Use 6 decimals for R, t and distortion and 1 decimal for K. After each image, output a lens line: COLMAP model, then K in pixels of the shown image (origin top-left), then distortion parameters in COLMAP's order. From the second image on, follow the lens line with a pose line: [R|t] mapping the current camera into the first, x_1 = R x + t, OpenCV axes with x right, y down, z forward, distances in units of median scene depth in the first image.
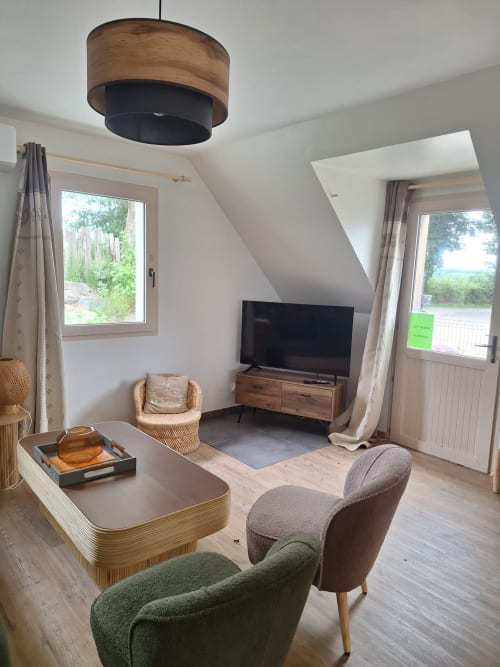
lens RADIAL K [[454.8, 0, 248.9], [0, 454.8, 333.6], [0, 0, 1]] dist [0.061371, -0.059372]
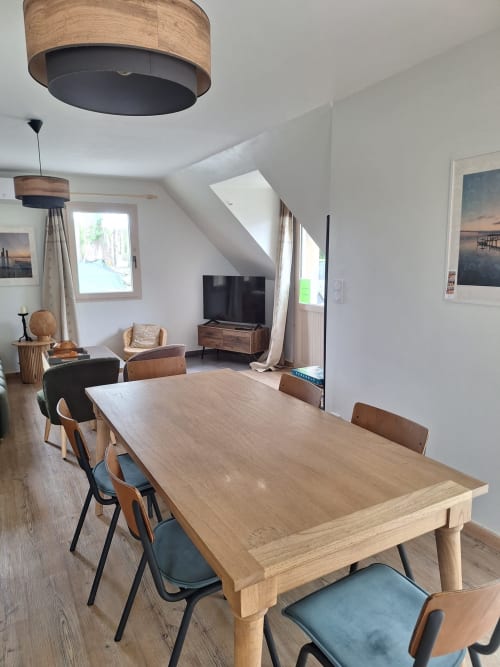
lens RADIAL K [[454.8, 0, 247.0], [0, 454.8, 337.5], [0, 0, 1]] dist [0.061371, -0.059372]
pose [[0.977931, -0.010223, -0.208680, 0.486303], [0.019267, 0.998959, 0.041355, 0.077413], [0.208039, -0.044463, 0.977109, -0.458500]]
